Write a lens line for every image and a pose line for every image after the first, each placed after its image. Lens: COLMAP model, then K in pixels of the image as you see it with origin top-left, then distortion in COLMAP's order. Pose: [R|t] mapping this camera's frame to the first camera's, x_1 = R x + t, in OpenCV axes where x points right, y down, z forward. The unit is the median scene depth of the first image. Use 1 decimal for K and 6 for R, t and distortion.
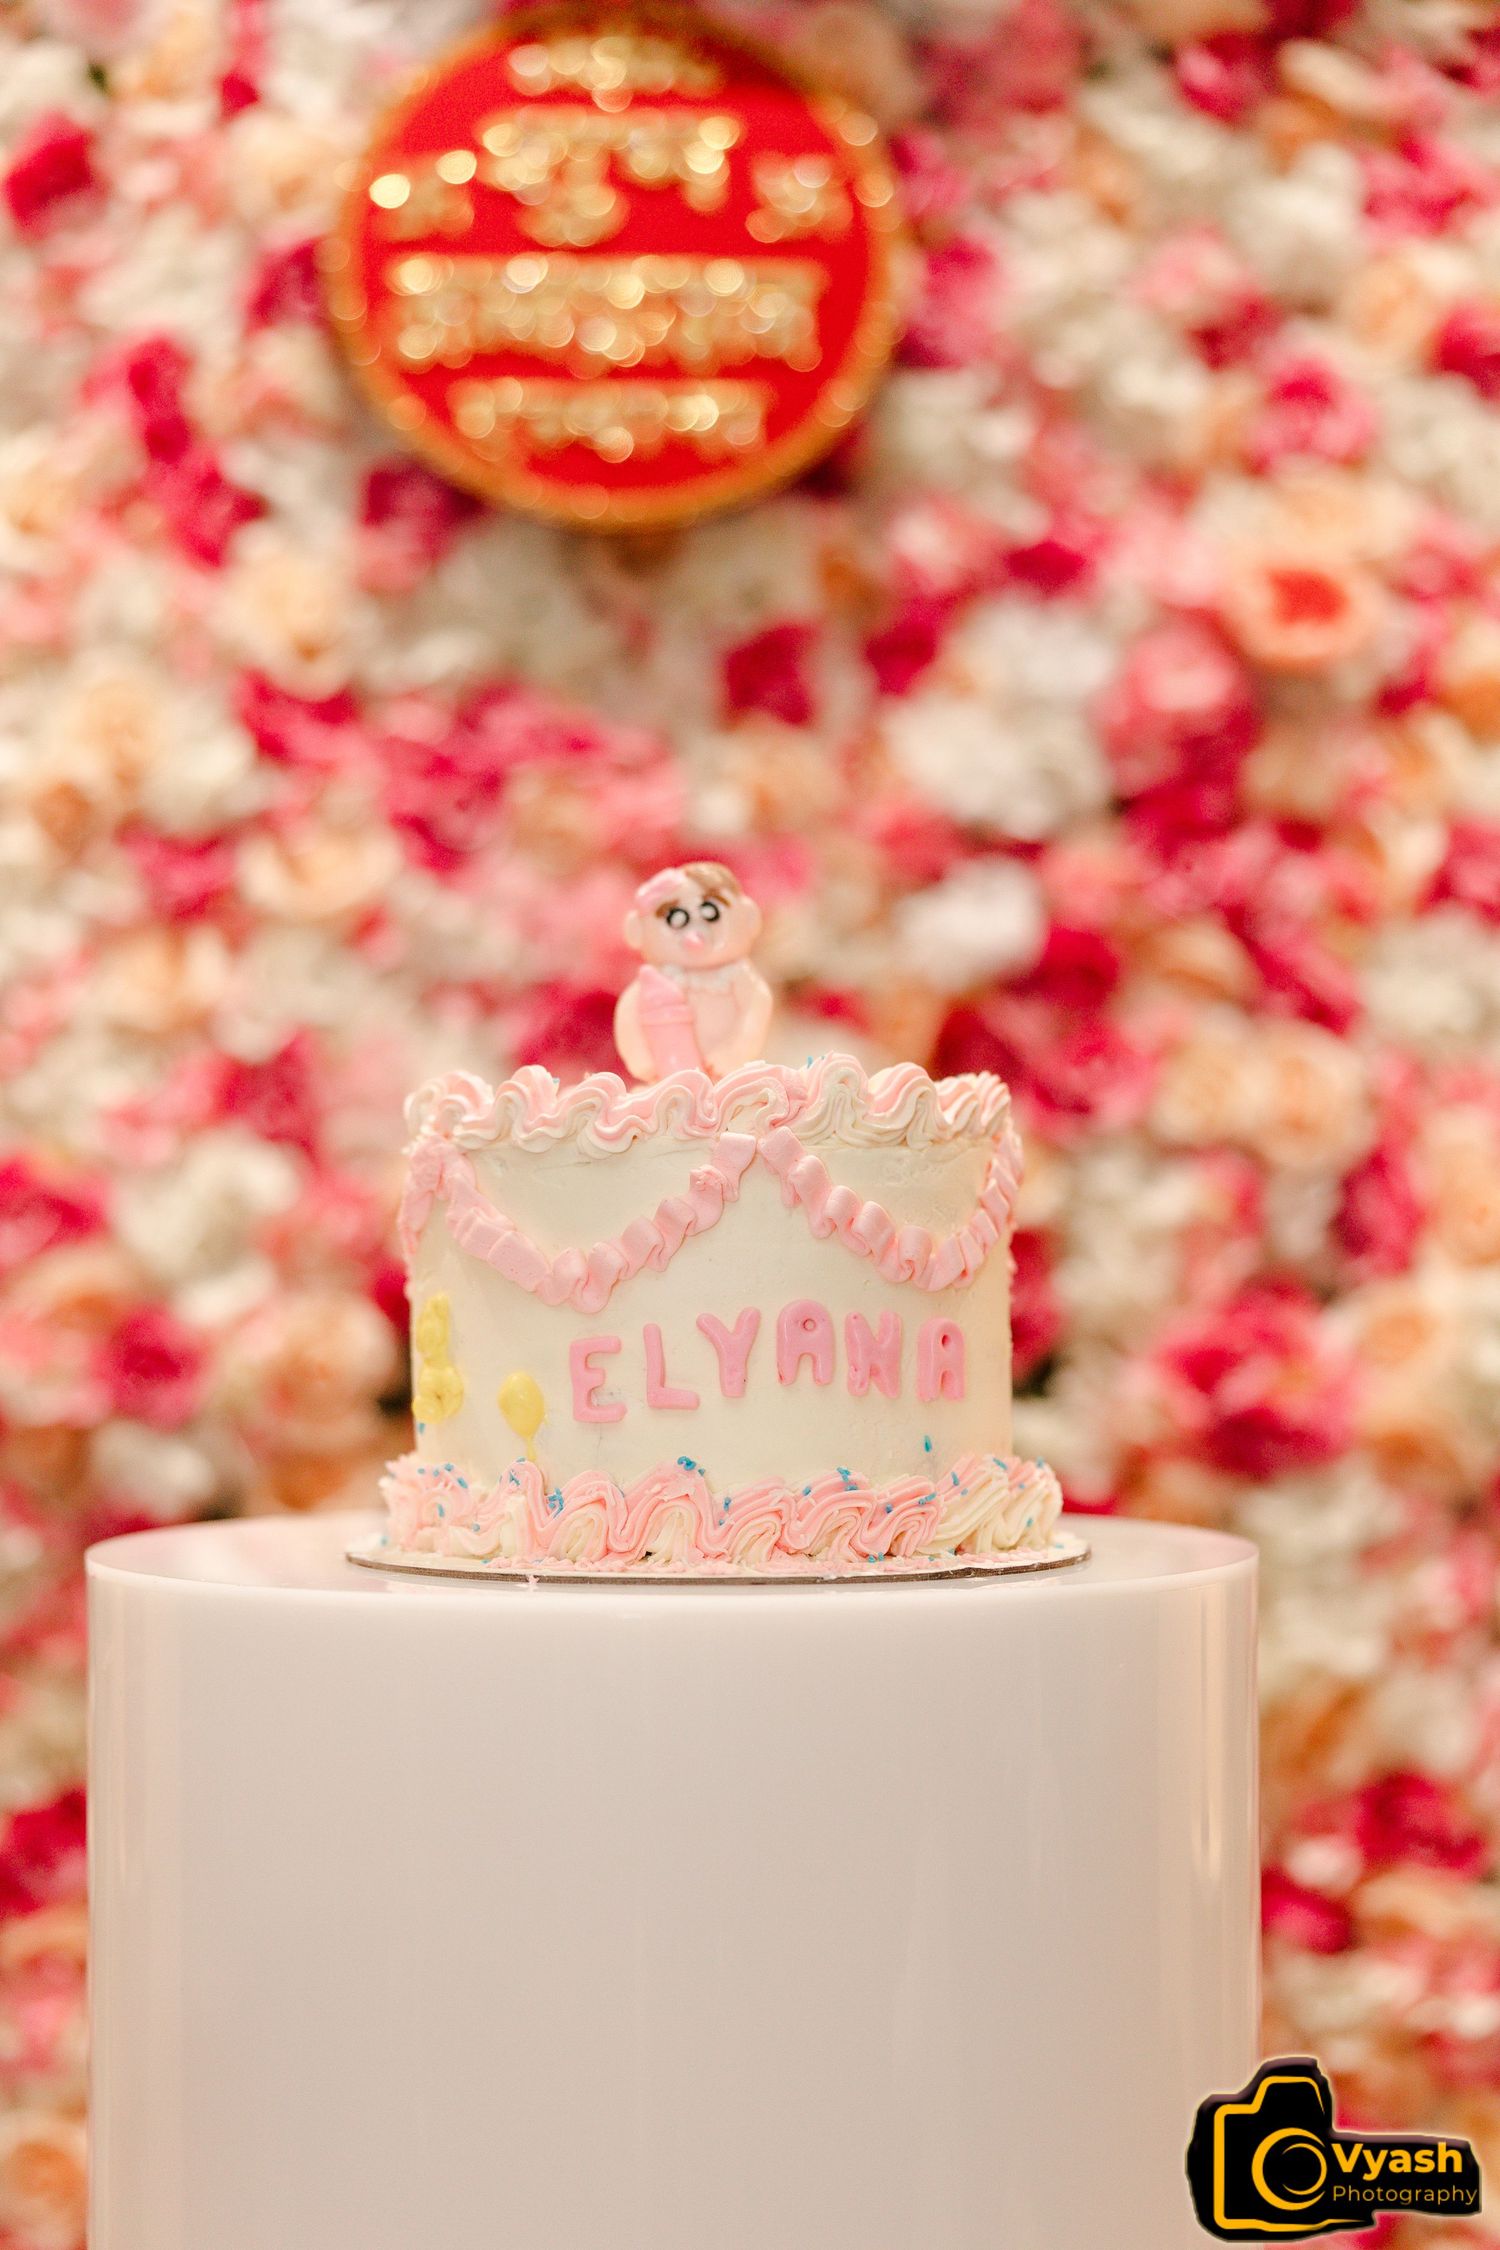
lens RADIAL K [[3352.3, 0, 739.0], [0, 3352.3, 1130.1], [0, 0, 1]] dist [0.044365, 0.000000]
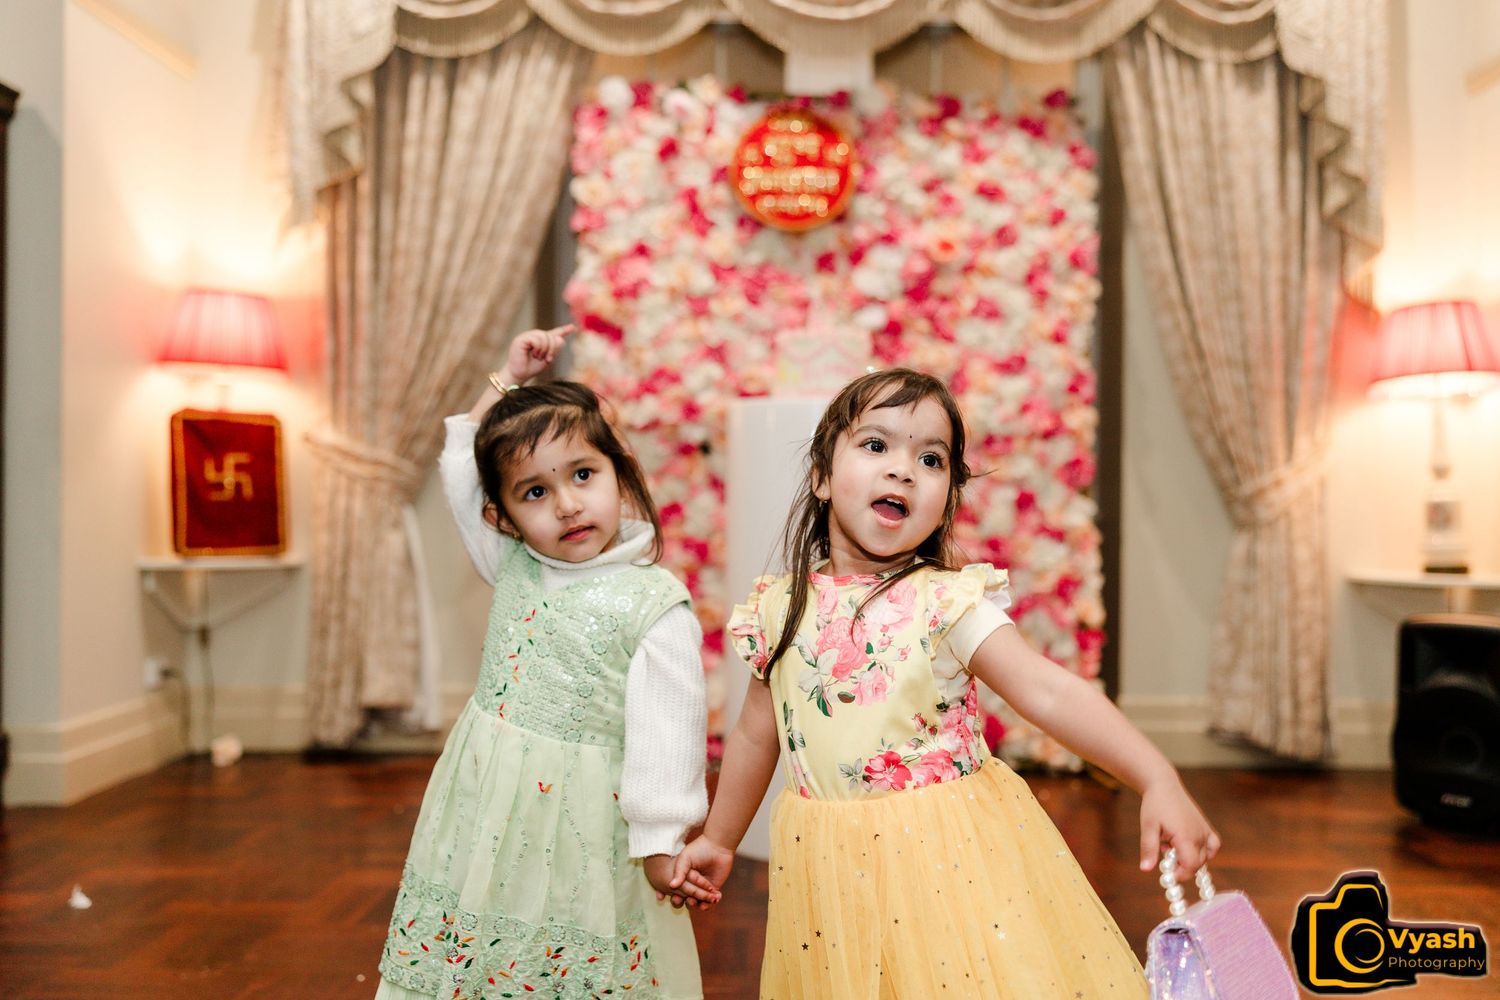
lens RADIAL K [[1469.9, 0, 756.9], [0, 1469.9, 493.8], [0, 0, 1]] dist [-0.012753, 0.000000]
pose [[0.999611, 0.013261, -0.024545, -0.031648], [-0.012176, 0.998964, 0.043845, 0.089523], [0.025101, -0.043529, 0.998737, -0.987913]]
